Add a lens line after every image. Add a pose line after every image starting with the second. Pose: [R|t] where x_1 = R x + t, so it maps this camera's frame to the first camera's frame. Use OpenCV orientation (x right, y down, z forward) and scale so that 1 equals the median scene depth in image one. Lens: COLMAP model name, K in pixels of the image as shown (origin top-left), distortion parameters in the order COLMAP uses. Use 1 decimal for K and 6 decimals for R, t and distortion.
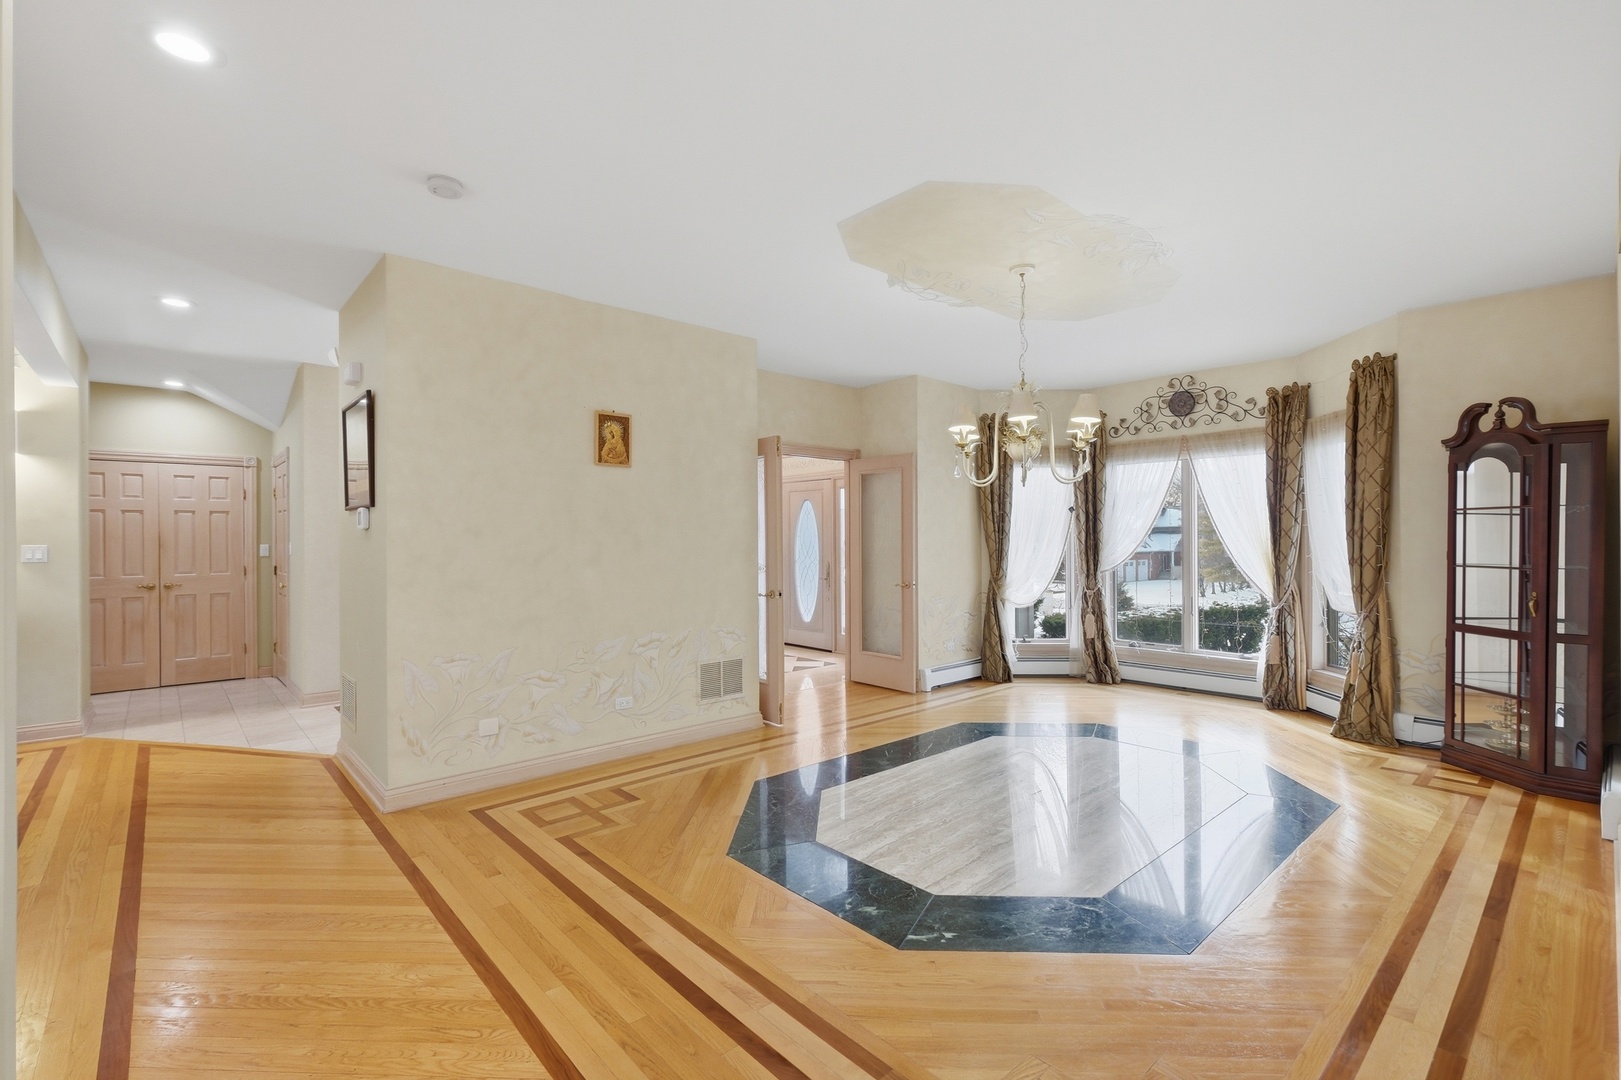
lens RADIAL K [[721.8, 0, 807.7], [0, 721.8, 537.7], [0, 0, 1]] dist [0.001085, 0.000752]
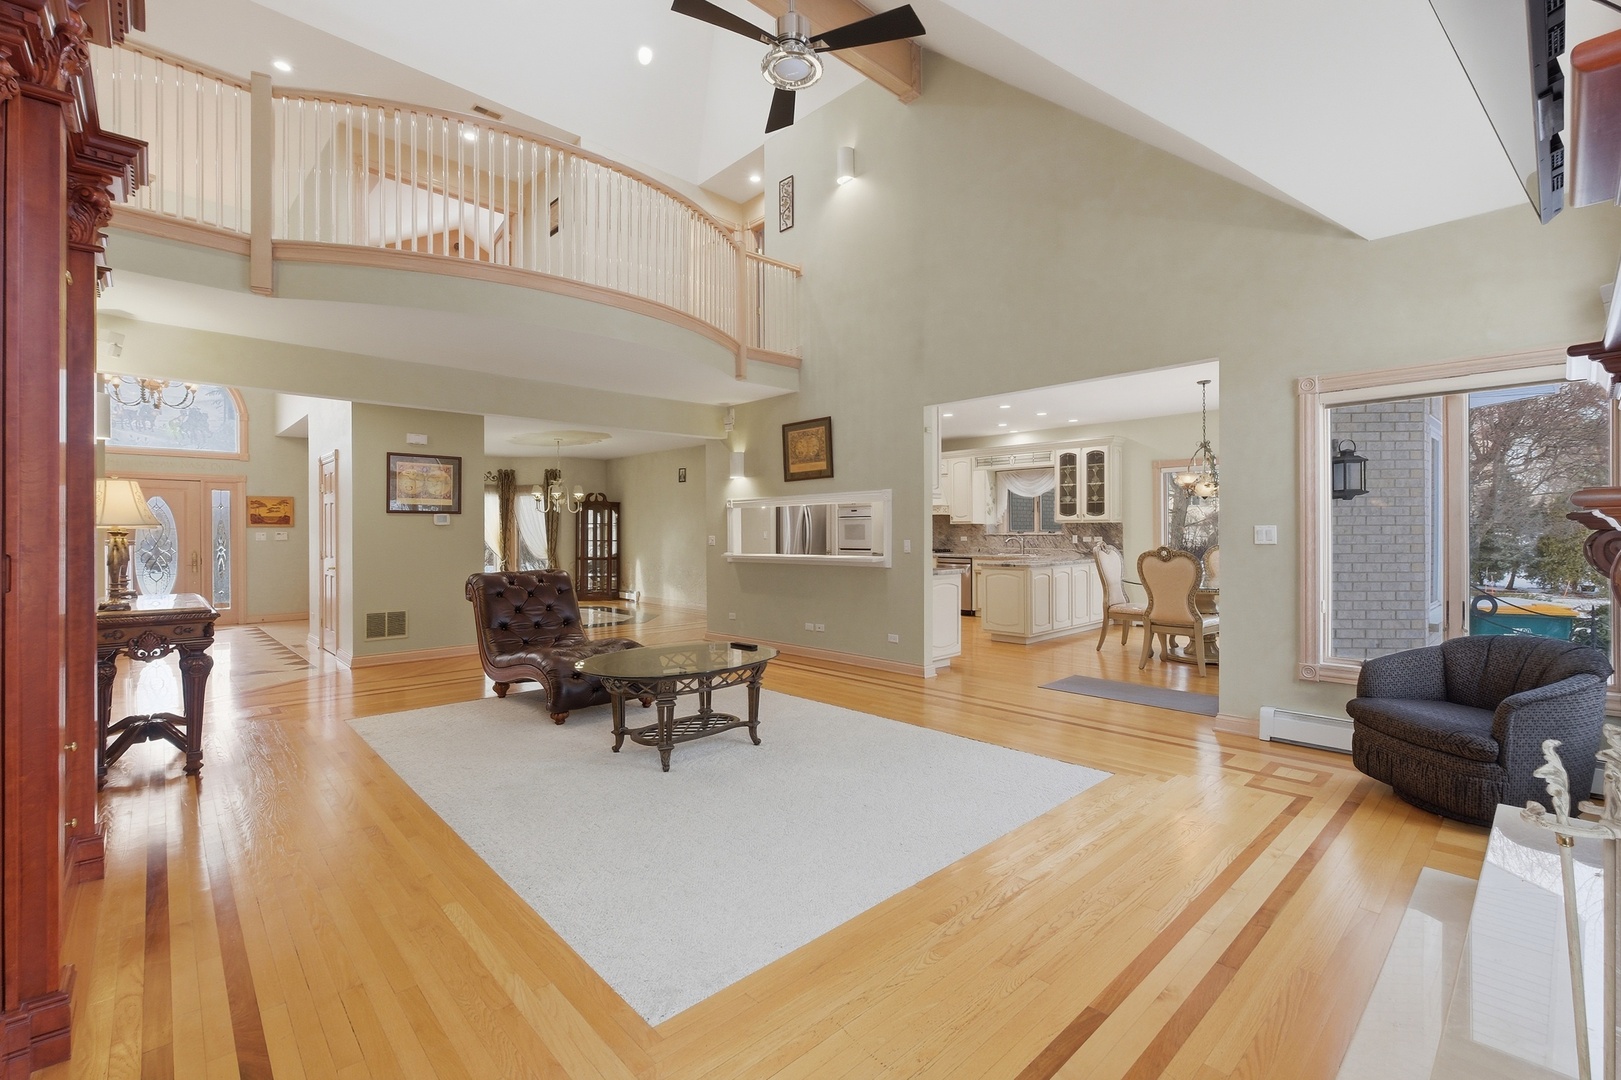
lens RADIAL K [[708.5, 0, 808.8], [0, 708.5, 531.3], [0, 0, 1]] dist [-0.003285, -0.000528]
pose [[-0.028877, 0.006335, 0.999563, -1.574774], [-0.001027, 0.999979, -0.006368, 0.011406], [-0.999582, -0.001211, -0.028870, 0.042057]]
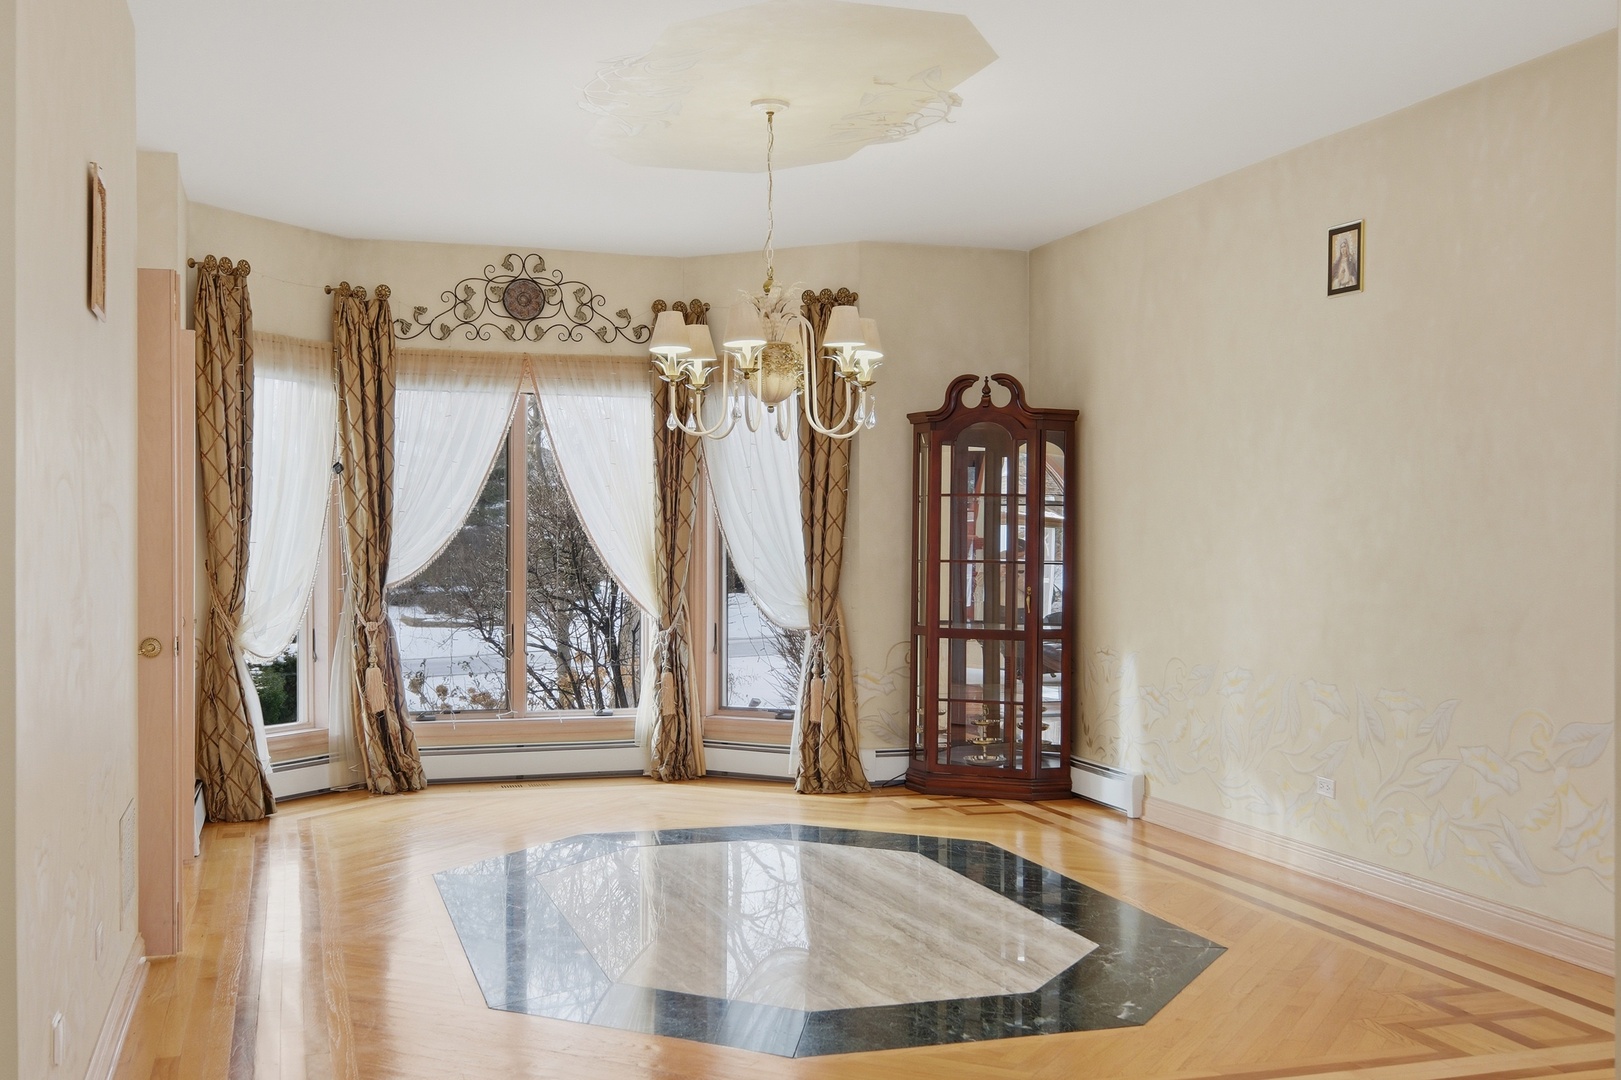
lens RADIAL K [[1694.3, 0, 810.5], [0, 1694.3, 540.0], [0, 0, 1]] dist [0.036241, 0.004494]
pose [[0.418747, 0.004226, 0.908093, -0.648717], [-0.008966, 0.999960, -0.000519, 0.010936], [-0.908059, -0.007925, 0.418768, 0.199549]]
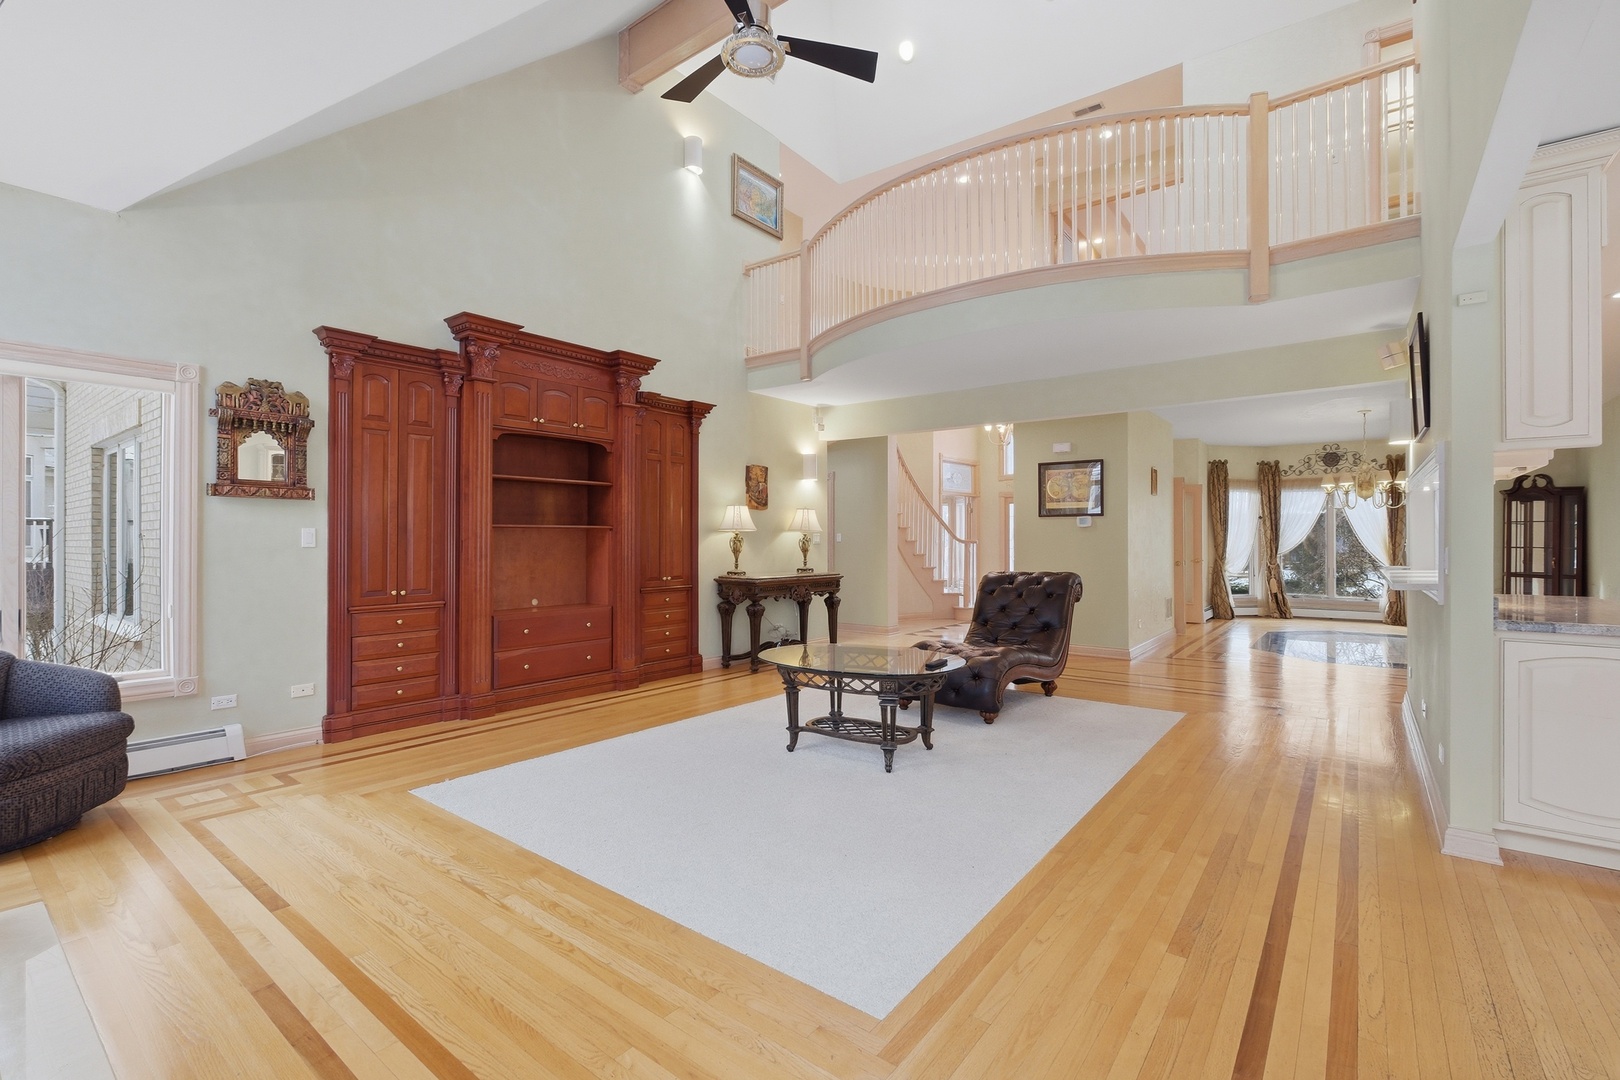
lens RADIAL K [[722.5, 0, 806.2], [0, 722.5, 532.2], [0, 0, 1]] dist [-0.002595, -0.000037]
pose [[0.983601, 0.007621, 0.180195, -1.074312], [-0.006673, 0.999961, -0.005871, 0.013212], [-0.180232, 0.004573, 0.983613, -0.516359]]
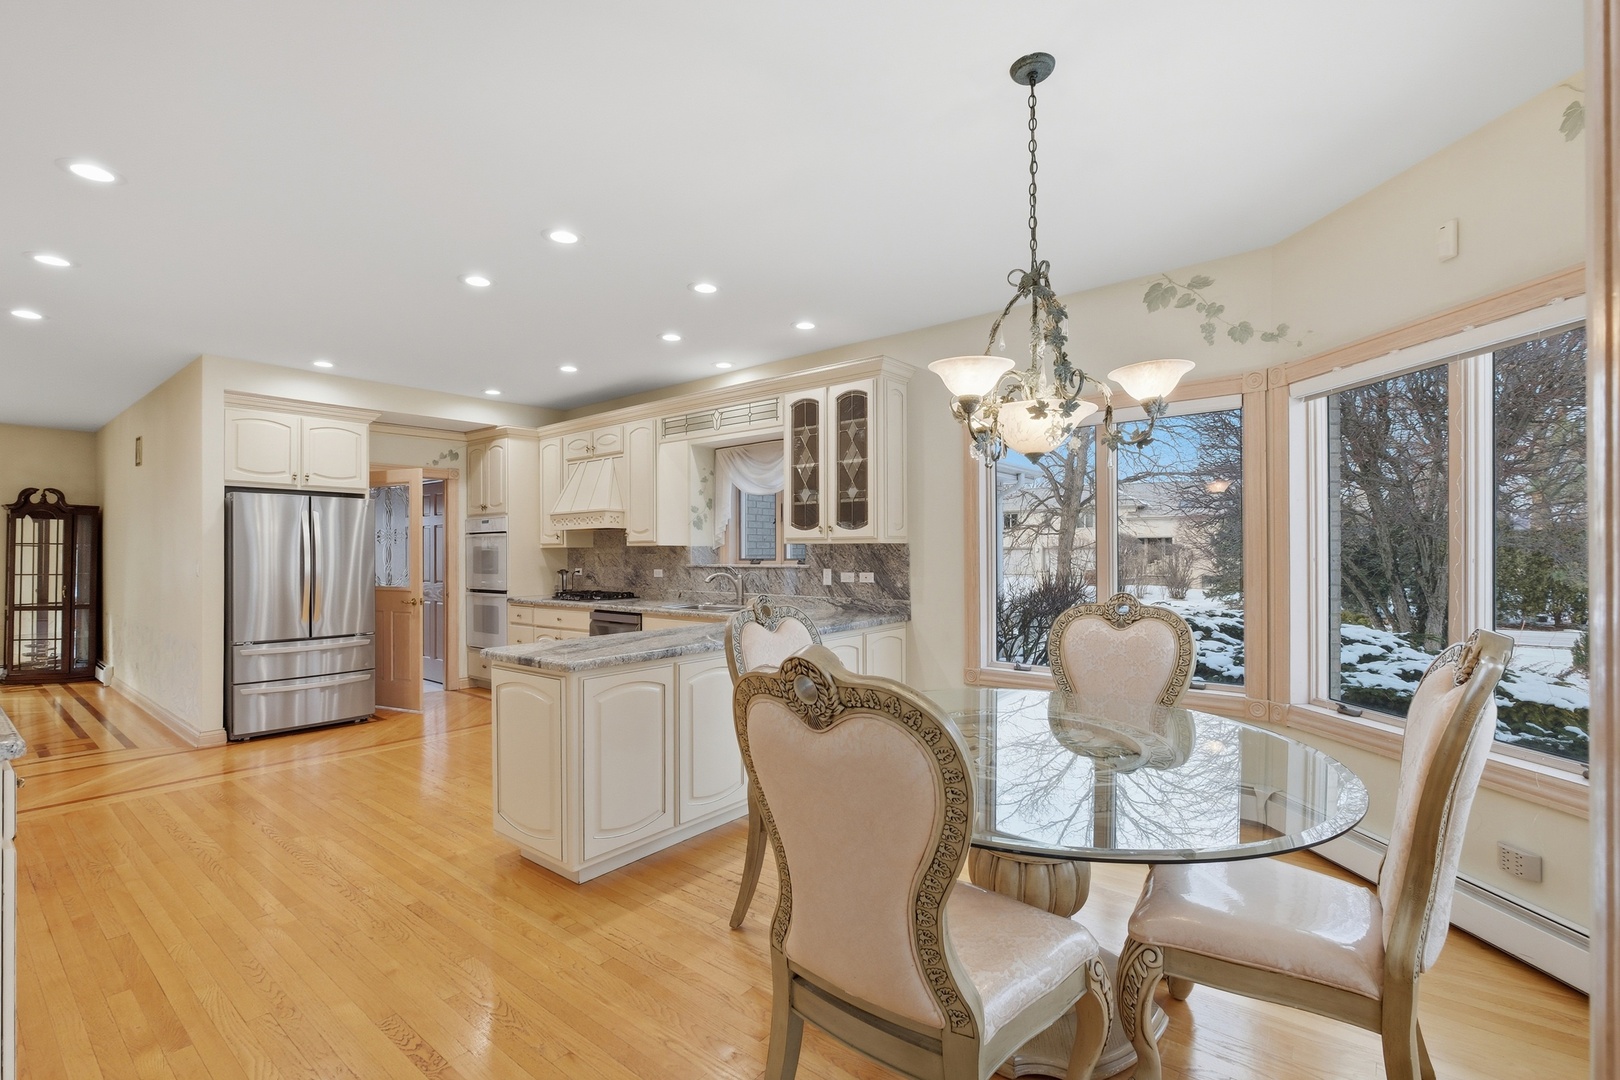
lens RADIAL K [[722.2, 0, 809.1], [0, 722.2, 552.1], [0, 0, 1]] dist [-0.001476, -0.000042]
pose [[-0.154074, 0.008777, 0.988020, -0.794691], [-0.001059, 0.999959, -0.009048, -0.002171], [-0.988059, -0.002440, -0.154058, -0.458080]]
